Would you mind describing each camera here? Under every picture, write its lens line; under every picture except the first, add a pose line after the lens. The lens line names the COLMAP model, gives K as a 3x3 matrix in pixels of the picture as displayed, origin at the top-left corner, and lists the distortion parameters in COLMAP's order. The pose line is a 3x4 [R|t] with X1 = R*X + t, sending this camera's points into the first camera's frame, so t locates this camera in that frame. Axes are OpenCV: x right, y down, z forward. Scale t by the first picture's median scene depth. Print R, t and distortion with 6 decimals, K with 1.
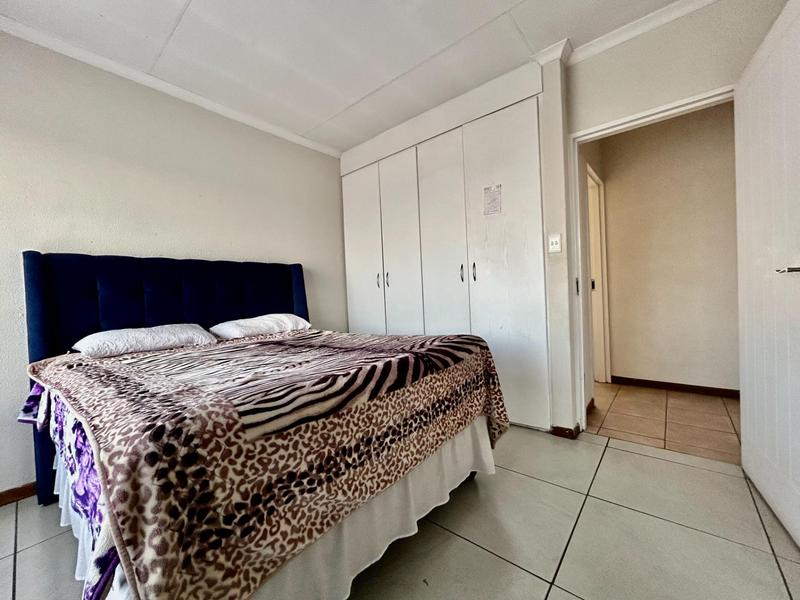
lens RADIAL K [[322.6, 0, 398.4], [0, 322.6, 300.6], [0, 0, 1]] dist [-0.003398, 0.001884]
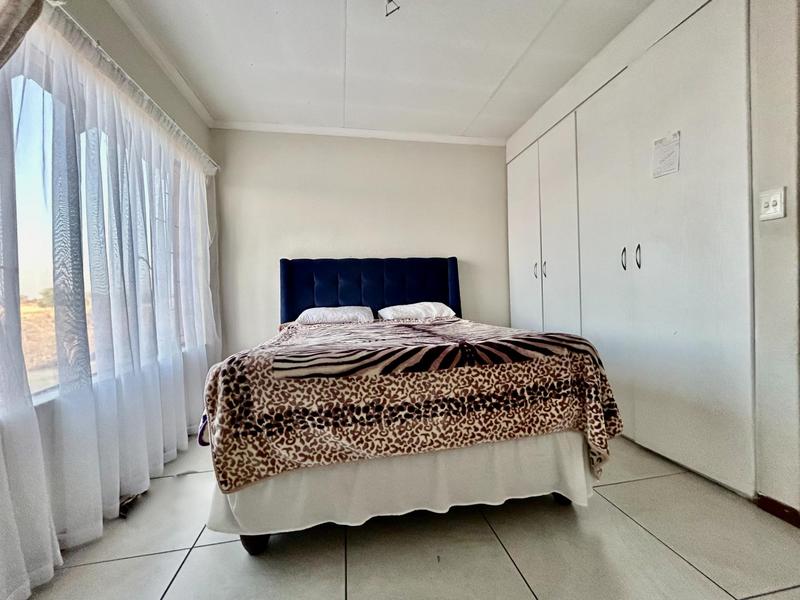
lens RADIAL K [[322.6, 0, 396.1], [0, 322.6, 298.6], [0, 0, 1]] dist [-0.003398, 0.001884]
pose [[0.770800, 0.029968, -0.636372, 0.656570], [-0.016471, 0.999497, 0.027118, -0.001542], [0.636864, -0.010421, 0.770905, 0.115962]]
